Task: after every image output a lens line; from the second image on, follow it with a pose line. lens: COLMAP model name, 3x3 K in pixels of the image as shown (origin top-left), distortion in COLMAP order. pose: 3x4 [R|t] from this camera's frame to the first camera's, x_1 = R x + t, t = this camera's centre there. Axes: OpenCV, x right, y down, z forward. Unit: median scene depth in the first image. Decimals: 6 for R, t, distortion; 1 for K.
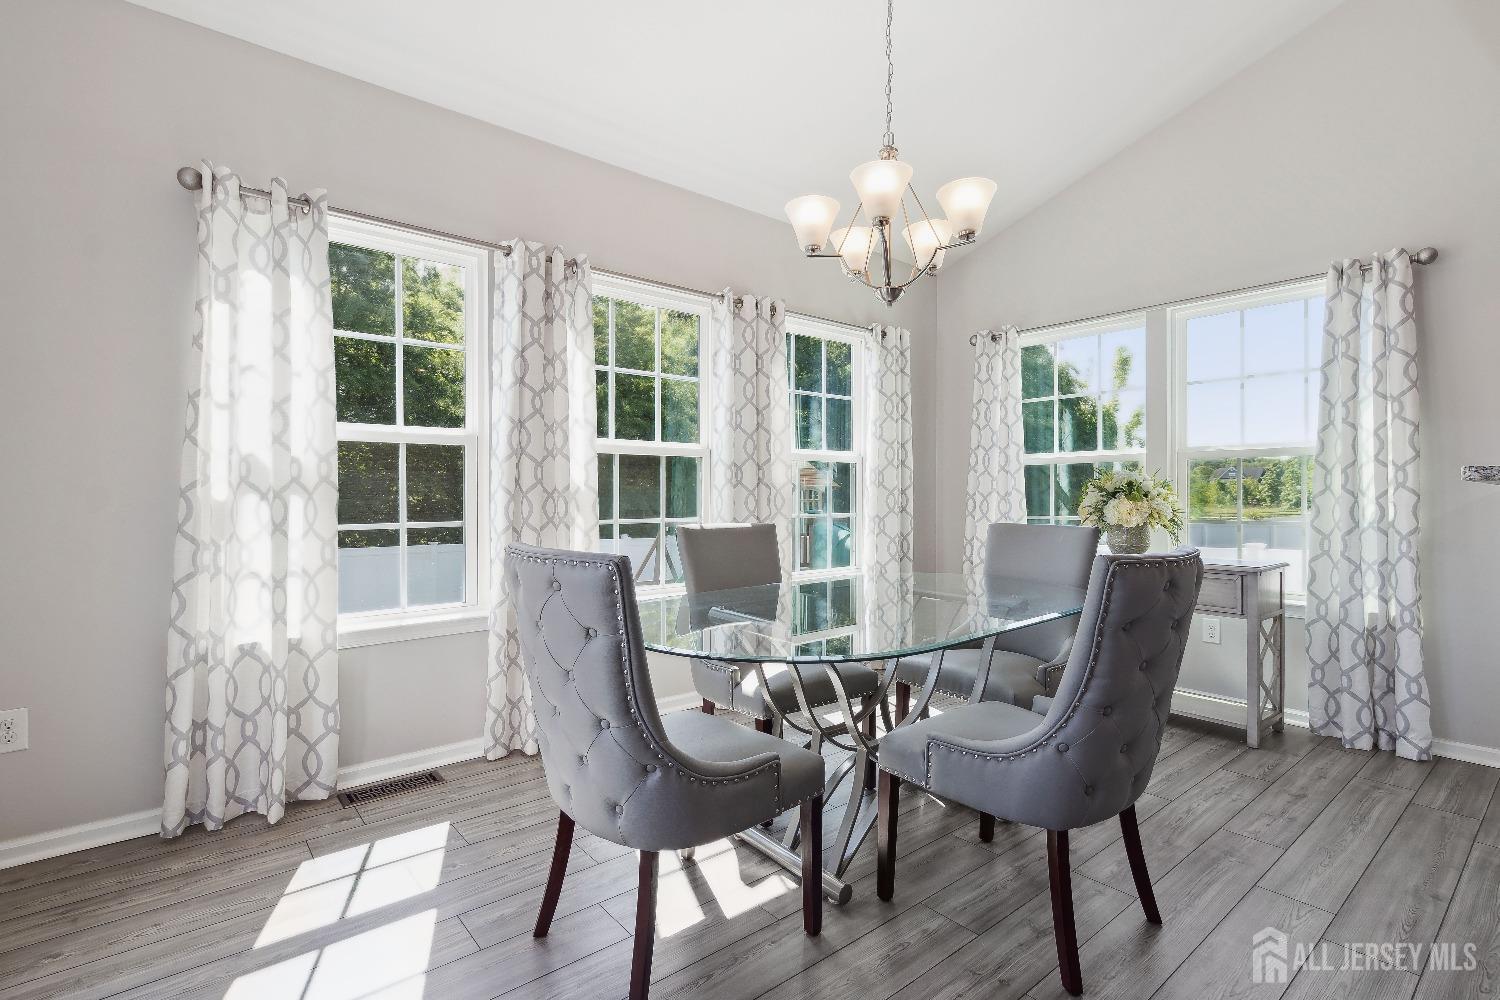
lens RADIAL K [[708.6, 0, 749.8], [0, 708.6, 492.4], [0, 0, 1]] dist [0.009113, -0.002554]
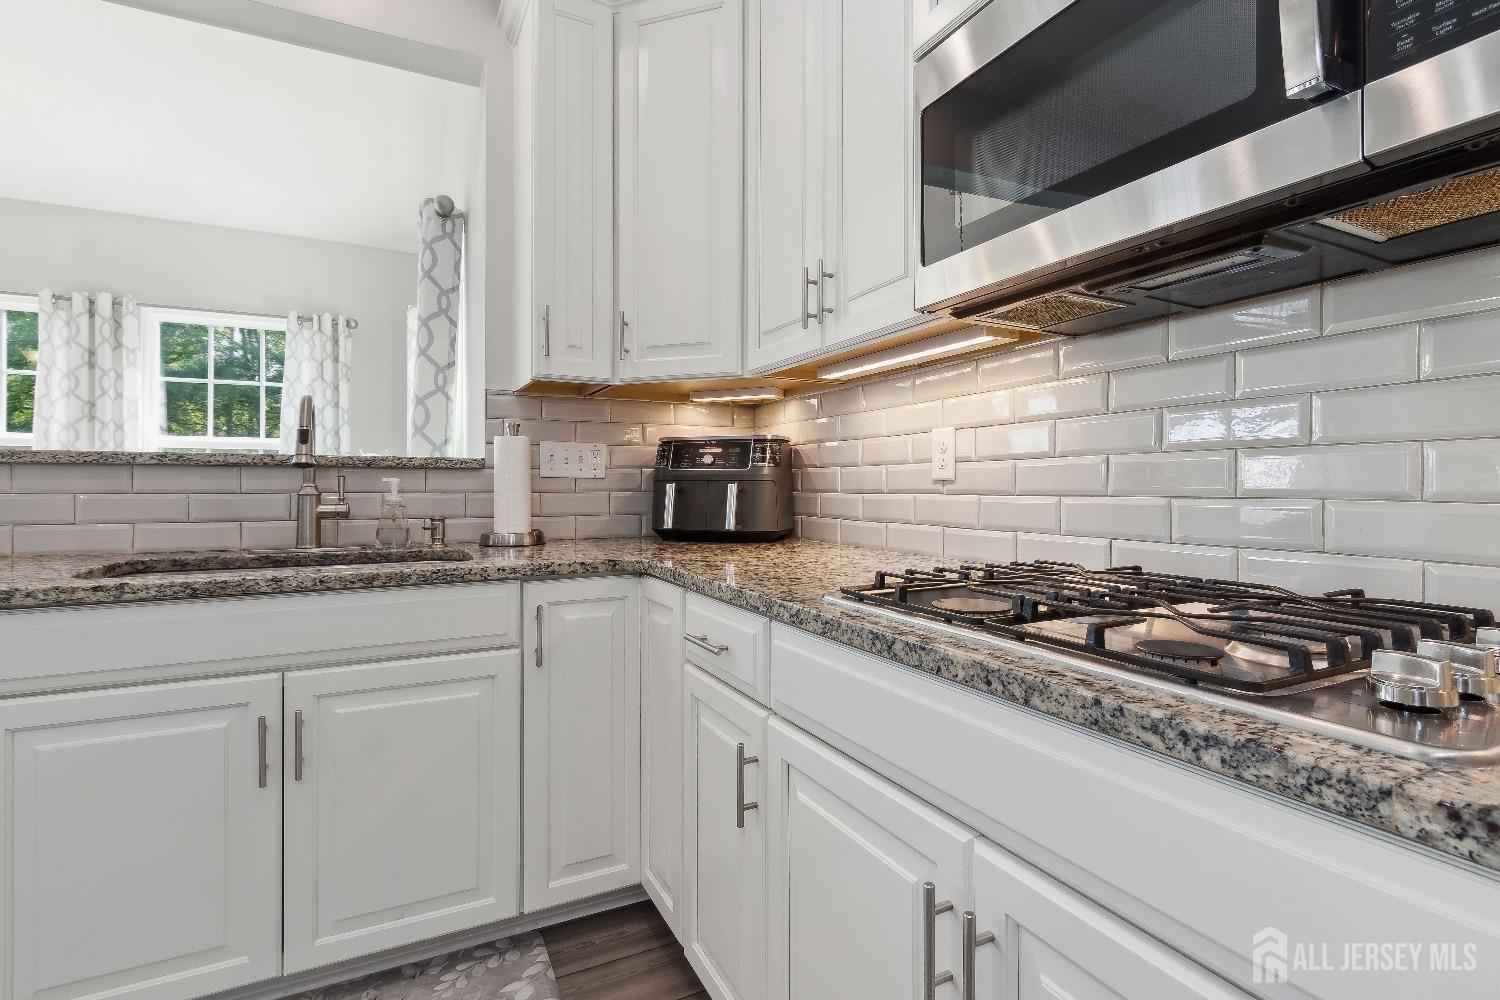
lens RADIAL K [[708.6, 0, 751.4], [0, 708.6, 486.9], [0, 0, 1]] dist [0.009113, -0.002554]
pose [[0.974277, -0.001513, -0.225348, 1.529631], [0.002909, 0.999979, 0.005862, 0.013265], [0.225334, -0.006367, 0.974261, 0.227939]]
